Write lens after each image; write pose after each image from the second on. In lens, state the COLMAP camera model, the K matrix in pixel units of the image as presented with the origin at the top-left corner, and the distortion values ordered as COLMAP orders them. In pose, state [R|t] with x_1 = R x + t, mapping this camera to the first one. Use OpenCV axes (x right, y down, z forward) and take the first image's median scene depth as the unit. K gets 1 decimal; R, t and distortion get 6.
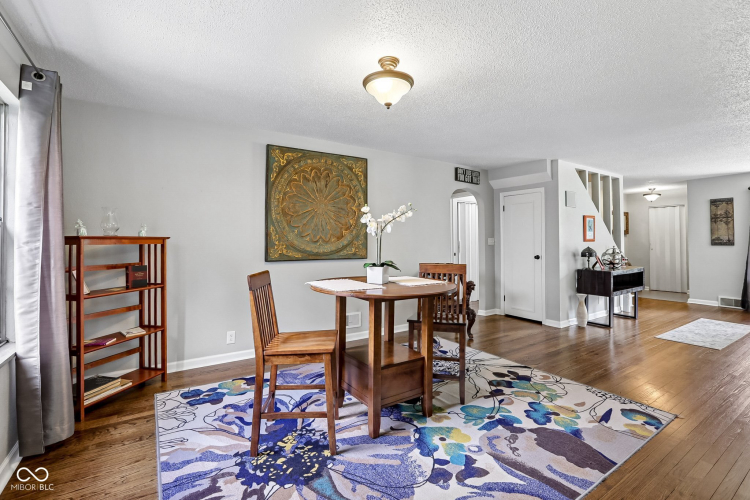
lens RADIAL K [[344.7, 0, 380.8], [0, 344.7, 235.7], [0, 0, 1]] dist [-0.030743, 0.012695]
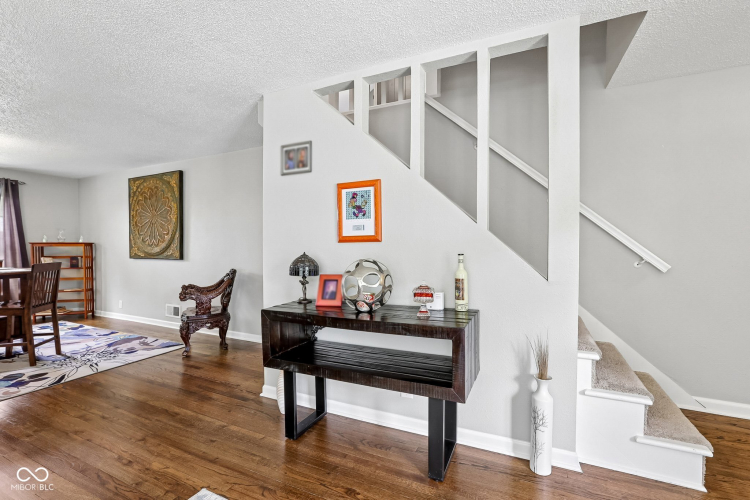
lens RADIAL K [[344.7, 0, 378.8], [0, 344.7, 251.8], [0, 0, 1]] dist [-0.030743, 0.012695]
pose [[0.510624, 0.011897, -0.859722, 1.815812], [0.012694, 0.999691, 0.021374, 0.035507], [0.859710, -0.021828, 0.510315, 1.442329]]
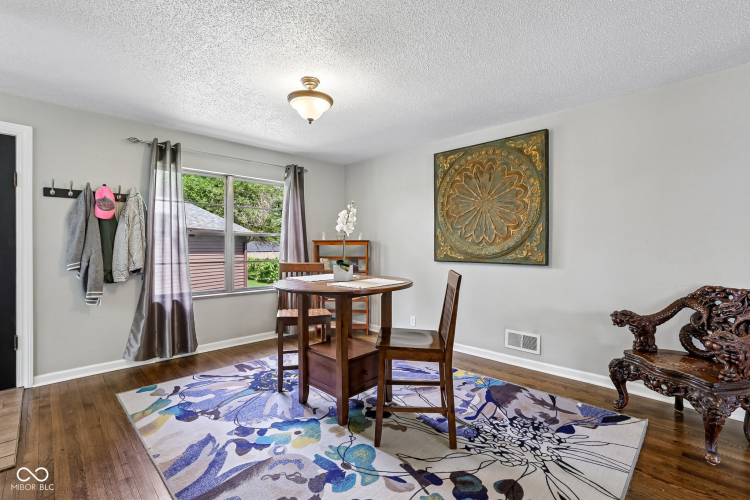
lens RADIAL K [[344.7, 0, 376.8], [0, 344.7, 247.4], [0, 0, 1]] dist [-0.030743, 0.012695]
pose [[0.197706, 0.007062, -0.980236, 0.875692], [0.015383, 0.999829, 0.010306, 0.020426], [0.980141, -0.017116, 0.197563, 0.736435]]
